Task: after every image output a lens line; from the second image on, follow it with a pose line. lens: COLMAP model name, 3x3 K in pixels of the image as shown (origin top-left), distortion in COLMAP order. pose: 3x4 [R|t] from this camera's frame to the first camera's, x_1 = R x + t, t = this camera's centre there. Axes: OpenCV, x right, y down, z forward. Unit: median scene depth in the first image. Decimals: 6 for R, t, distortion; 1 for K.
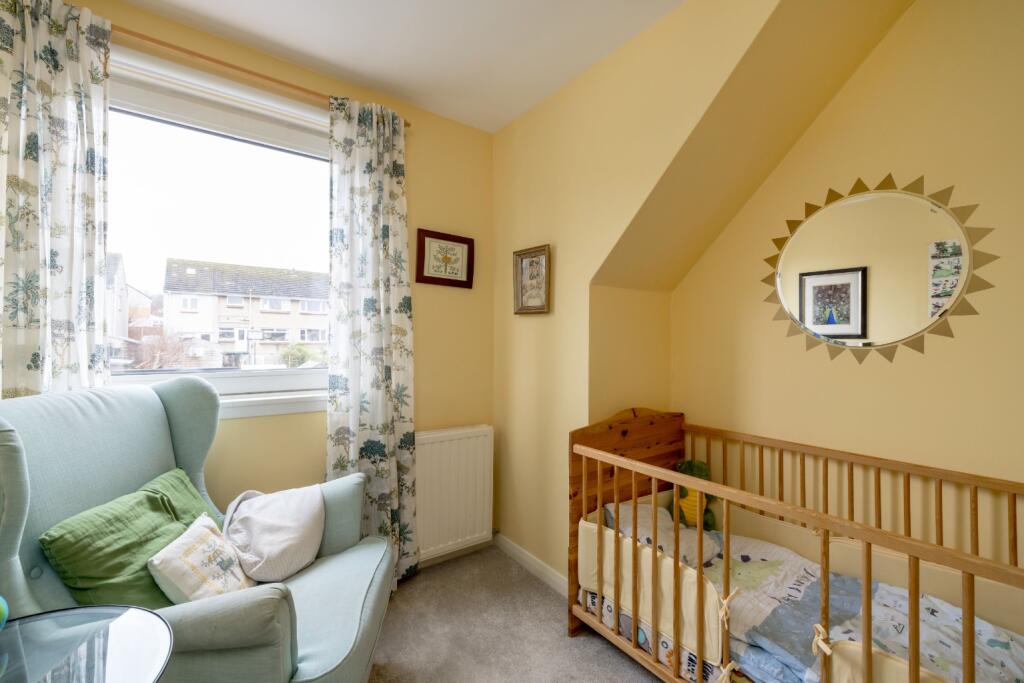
lens RADIAL K [[430.6, 0, 511.0], [0, 430.6, 336.9], [0, 0, 1]] dist [0.000300, 0.000080]
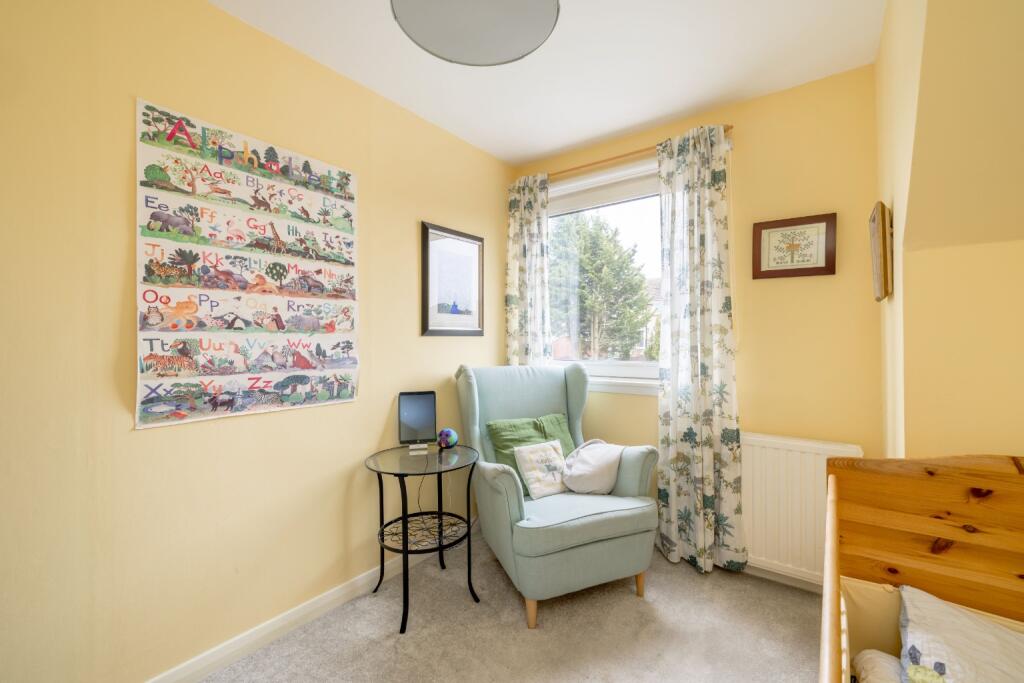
lens RADIAL K [[430.6, 0, 511.0], [0, 430.6, 336.9], [0, 0, 1]] dist [0.000300, 0.000080]
pose [[0.287638, -0.017396, -0.957581, 0.635722], [0.016948, 0.999771, -0.013072, 0.008099], [0.957589, -0.012469, 0.287866, 0.222670]]
